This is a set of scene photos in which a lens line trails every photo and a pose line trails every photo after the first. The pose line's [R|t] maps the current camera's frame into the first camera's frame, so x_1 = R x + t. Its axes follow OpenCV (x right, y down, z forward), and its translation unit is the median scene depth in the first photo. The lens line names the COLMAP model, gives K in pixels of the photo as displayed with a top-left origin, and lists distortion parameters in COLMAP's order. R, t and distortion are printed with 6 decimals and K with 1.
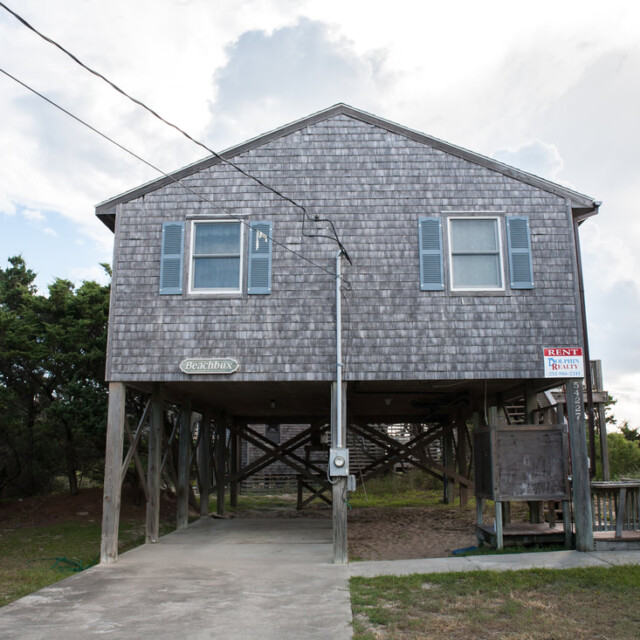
lens RADIAL K [[674.5, 0, 321.4], [0, 674.5, 321.7], [0, 0, 1]] dist [-0.055177, 0.000000]
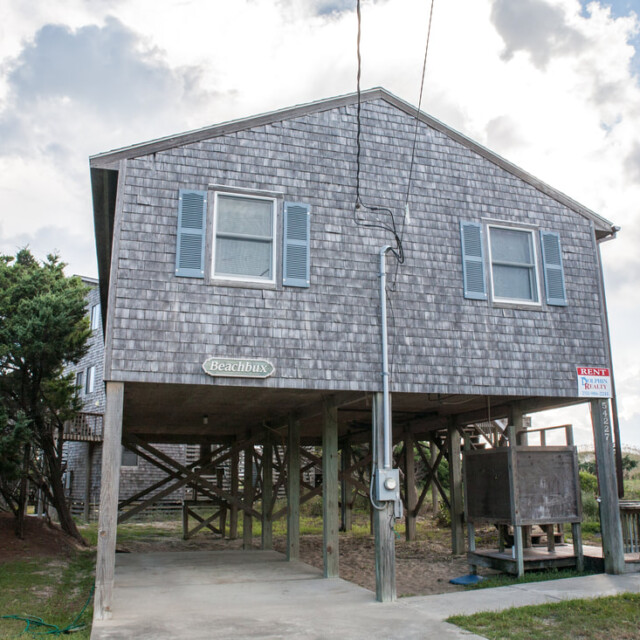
lens RADIAL K [[674.5, 0, 320.0], [0, 674.5, 318.4], [0, 0, 1]] dist [-0.055177, 0.000000]
pose [[0.944928, 0.075354, 0.318486, -0.330257], [-0.062265, 0.996751, -0.051094, 0.040652], [-0.321302, 0.028450, 0.946549, 0.183083]]
